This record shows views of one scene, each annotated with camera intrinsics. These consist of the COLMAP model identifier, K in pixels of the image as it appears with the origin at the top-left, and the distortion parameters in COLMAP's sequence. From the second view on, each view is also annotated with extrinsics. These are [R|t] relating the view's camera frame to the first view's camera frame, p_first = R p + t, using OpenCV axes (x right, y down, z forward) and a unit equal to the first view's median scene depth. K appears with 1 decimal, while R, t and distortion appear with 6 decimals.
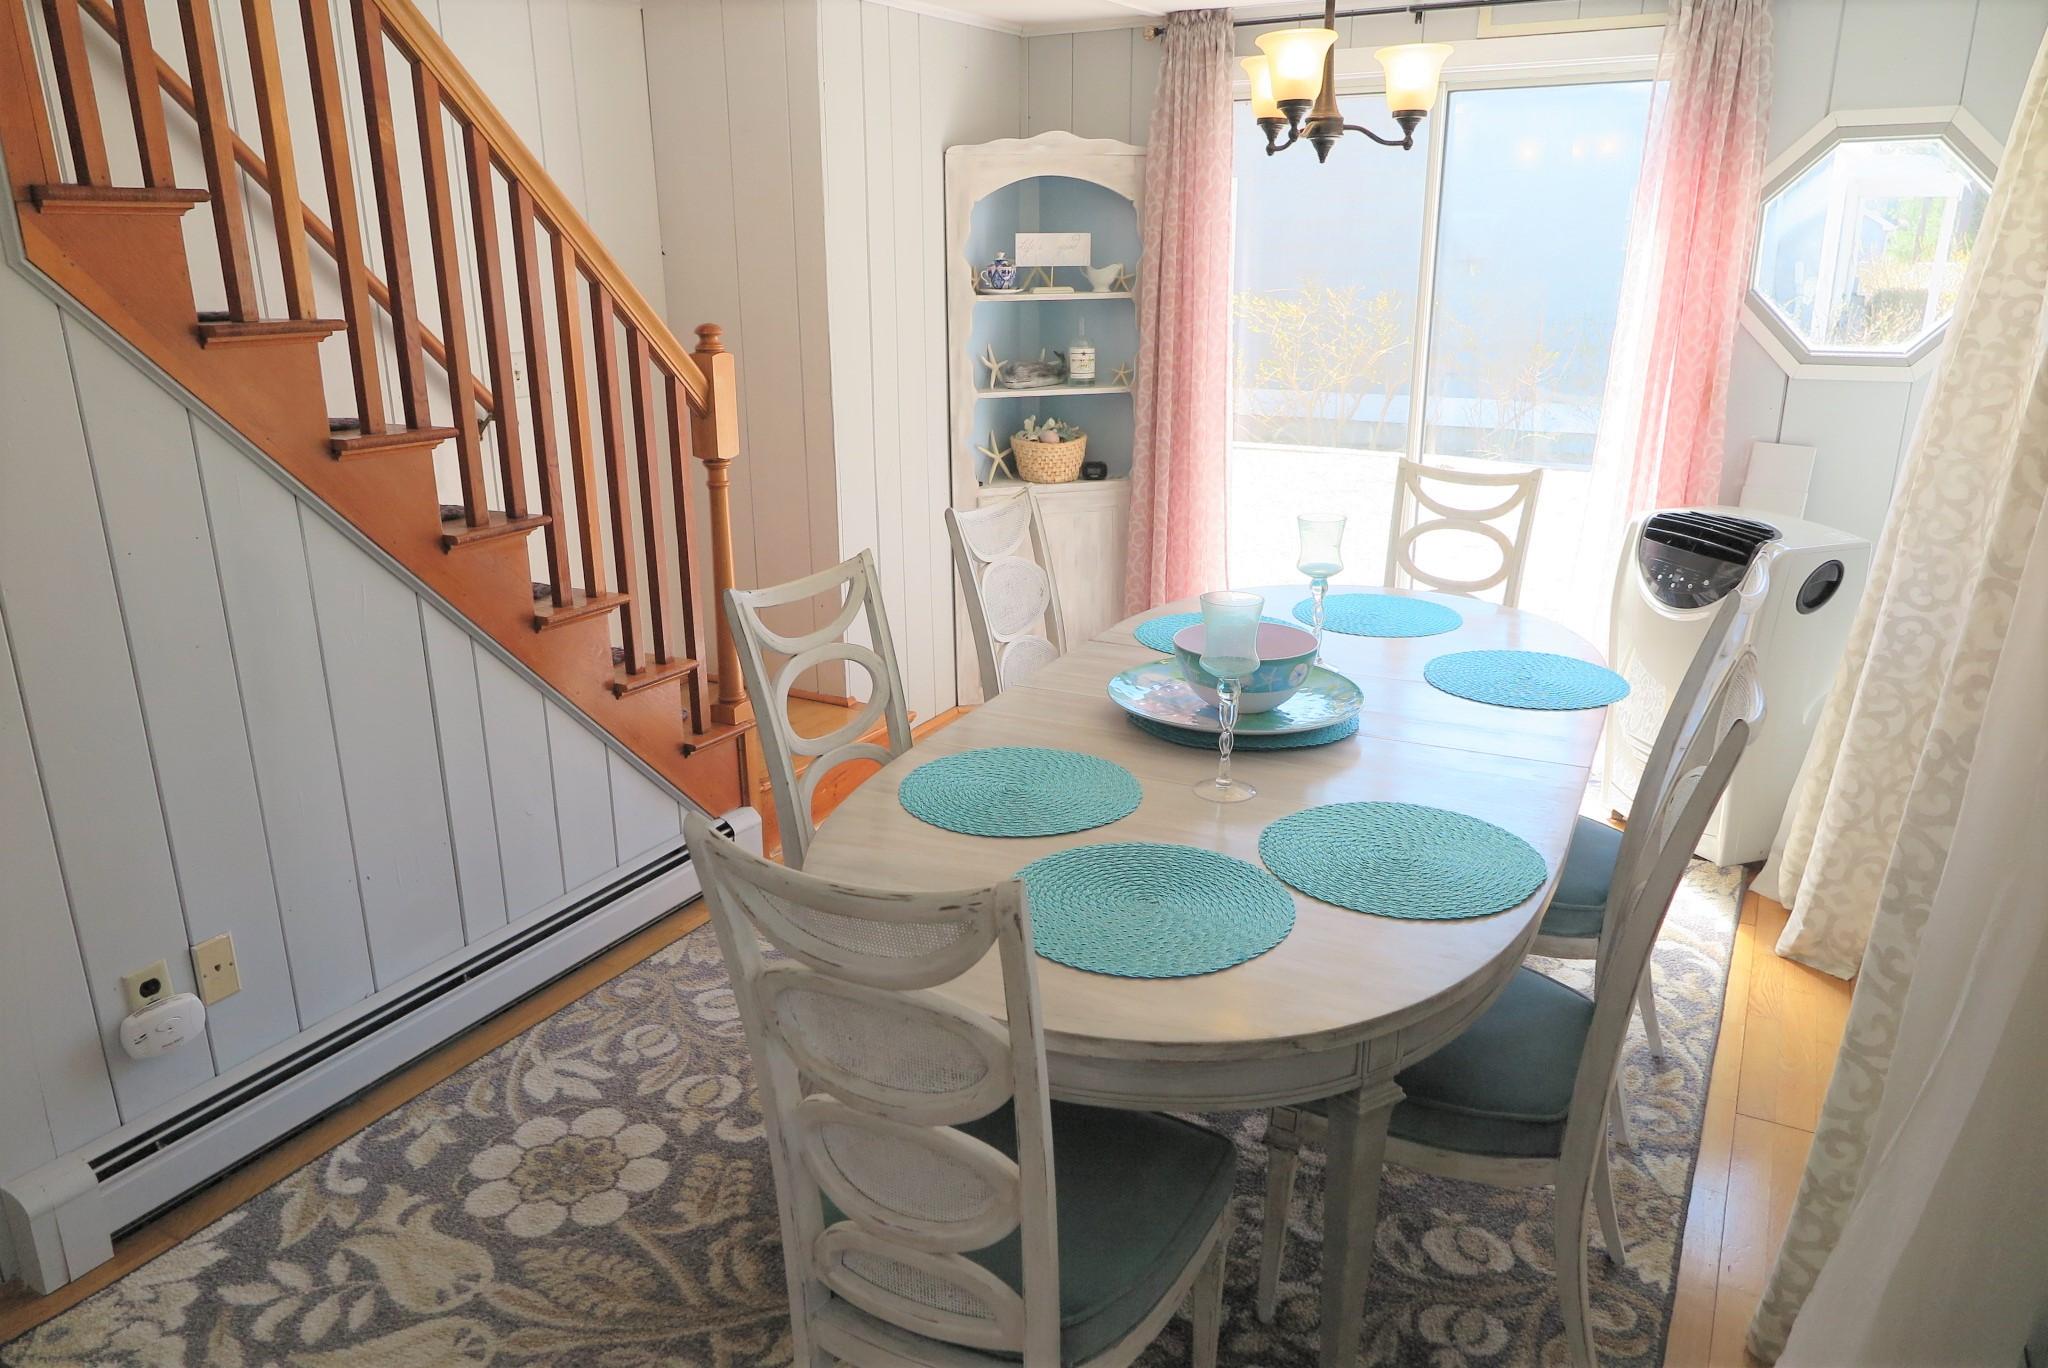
lens RADIAL K [[1407.5, 0, 1003.2], [0, 1407.5, 678.8], [0, 0, 1]] dist [-0.009781, 0.004351]
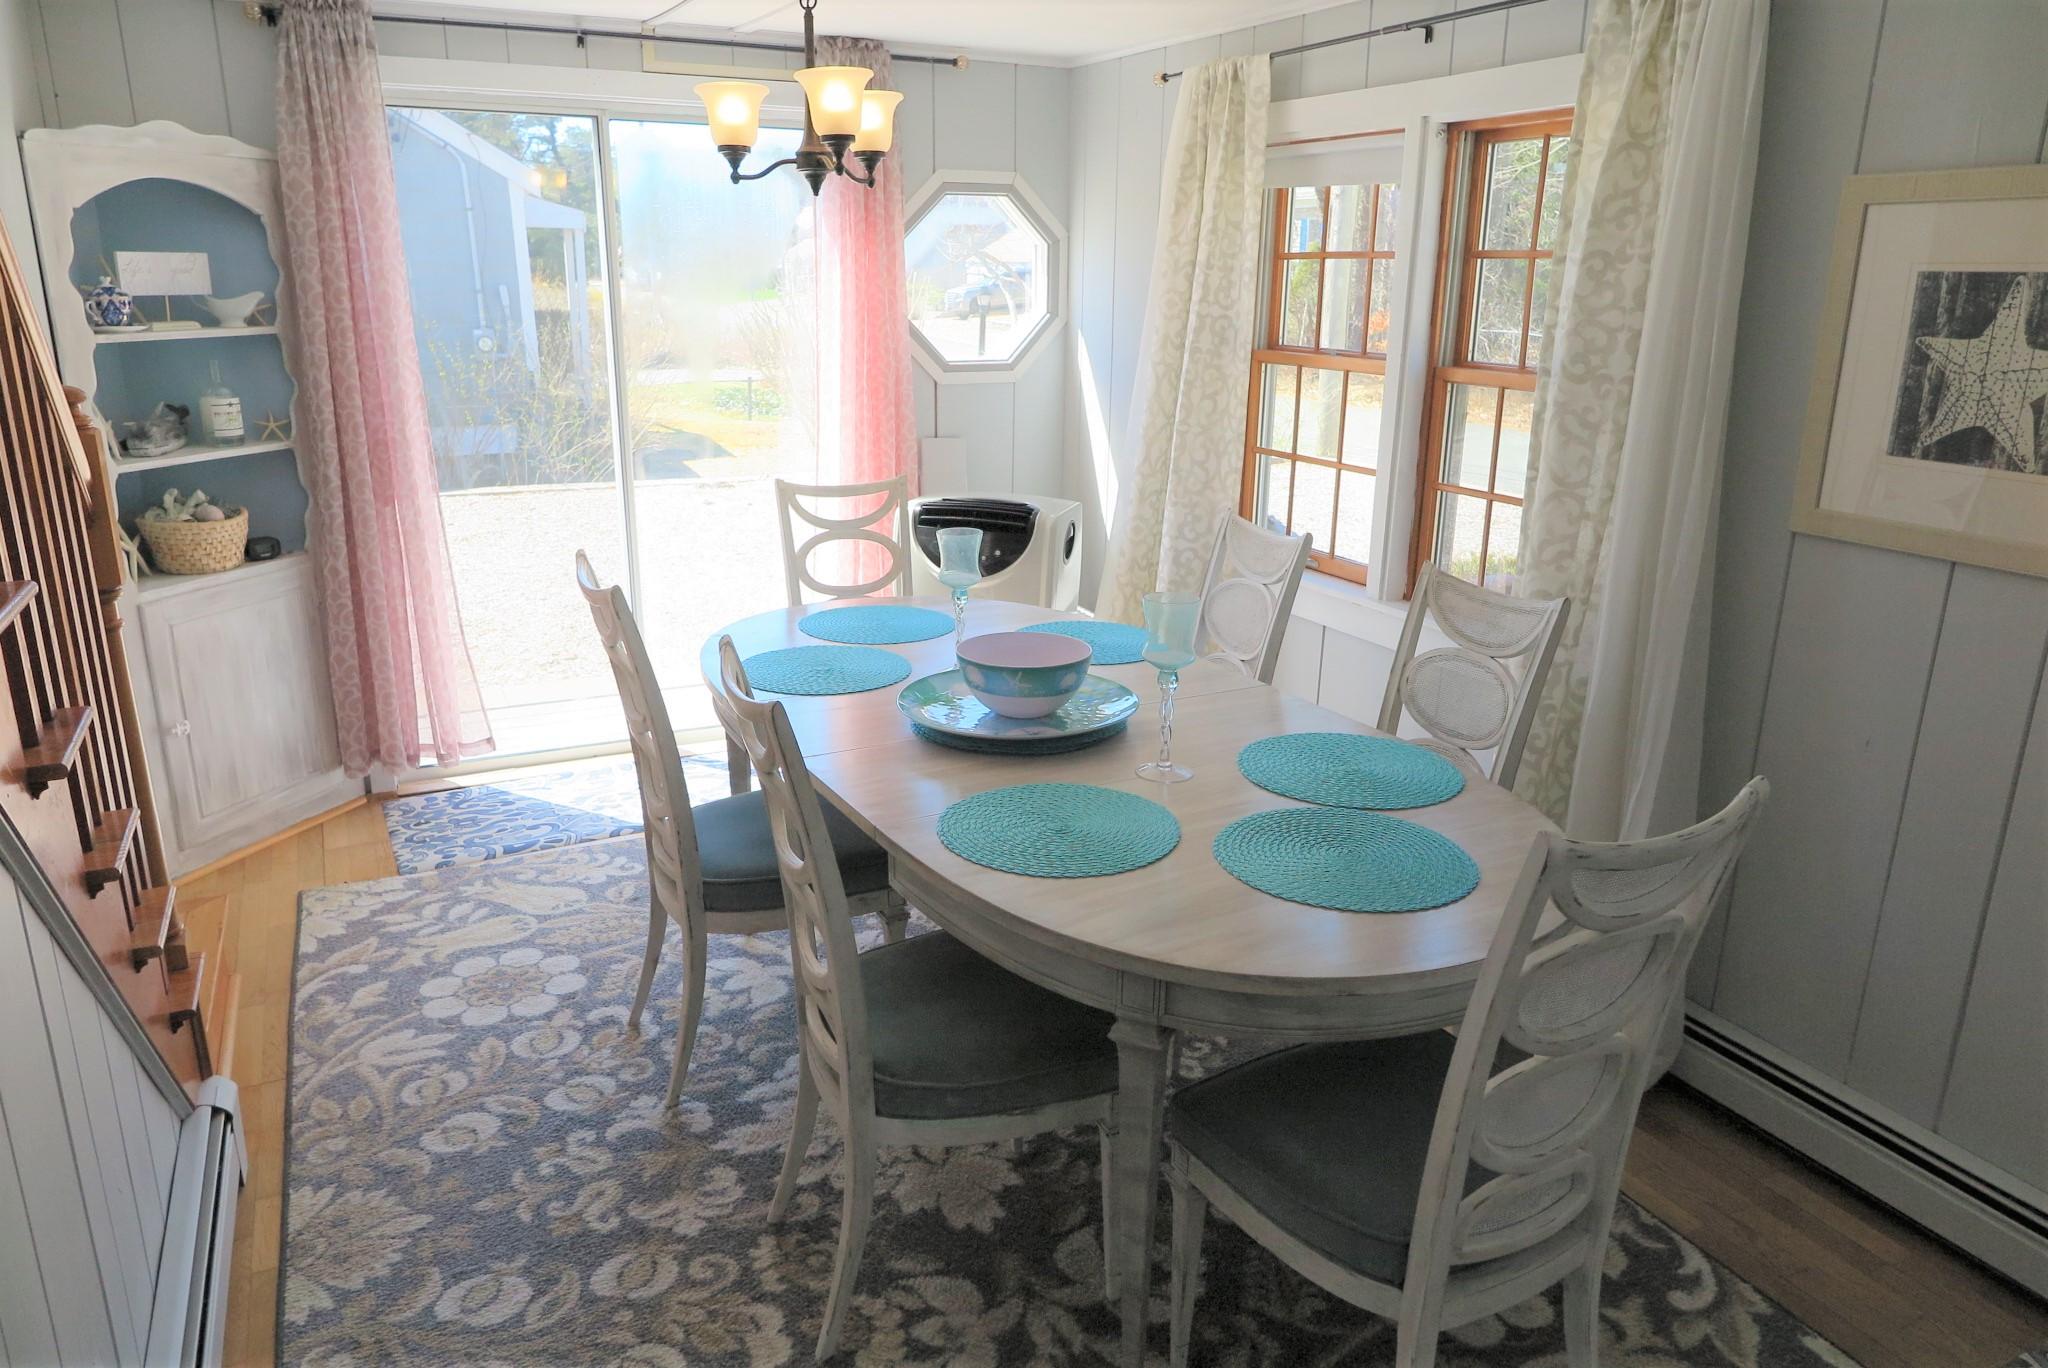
lens RADIAL K [[1407.5, 0, 1018.3], [0, 1407.5, 694.0], [0, 0, 1]] dist [-0.009781, 0.004351]
pose [[0.571677, -0.225787, 0.788800, -0.485874], [0.228787, 0.967125, 0.111019, -0.082233], [-0.787935, 0.117001, 0.604541, 0.261991]]
